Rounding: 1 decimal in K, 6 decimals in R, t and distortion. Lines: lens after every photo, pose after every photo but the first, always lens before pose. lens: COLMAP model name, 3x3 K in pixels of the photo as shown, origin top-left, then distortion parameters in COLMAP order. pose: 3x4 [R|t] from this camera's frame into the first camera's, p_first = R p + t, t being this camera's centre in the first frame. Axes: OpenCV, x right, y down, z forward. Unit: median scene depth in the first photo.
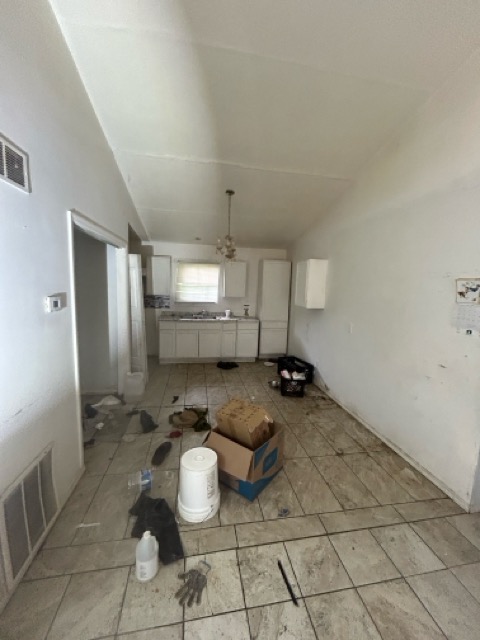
lens RADIAL K [[260.6, 0, 240.1], [0, 260.6, 320.0], [0, 0, 1]] dist [0.000806, 0.000467]
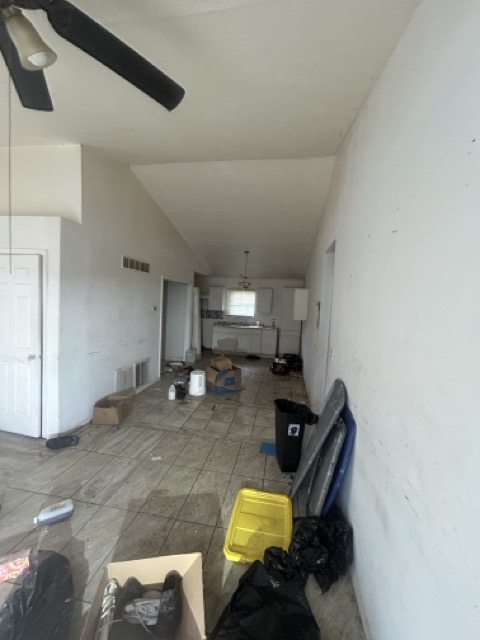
lens RADIAL K [[260.6, 0, 241.0], [0, 260.6, 318.3], [0, 0, 1]] dist [0.000806, 0.000467]
pose [[0.942444, 0.030445, -0.332976, 0.406225], [-0.058104, 0.995607, -0.073425, 0.067130], [0.329278, 0.088546, 0.940072, -0.486742]]
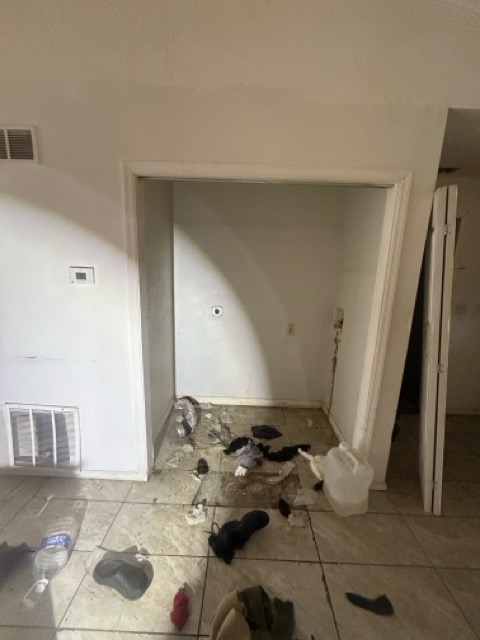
lens RADIAL K [[260.6, 0, 241.2], [0, 260.6, 317.3], [0, 0, 1]] dist [0.000806, 0.000467]
pose [[-0.178750, 0.146487, -0.972929, 0.044702], [-0.176206, 0.968101, 0.178133, -0.067276], [0.967988, 0.203277, -0.147236, 0.622965]]
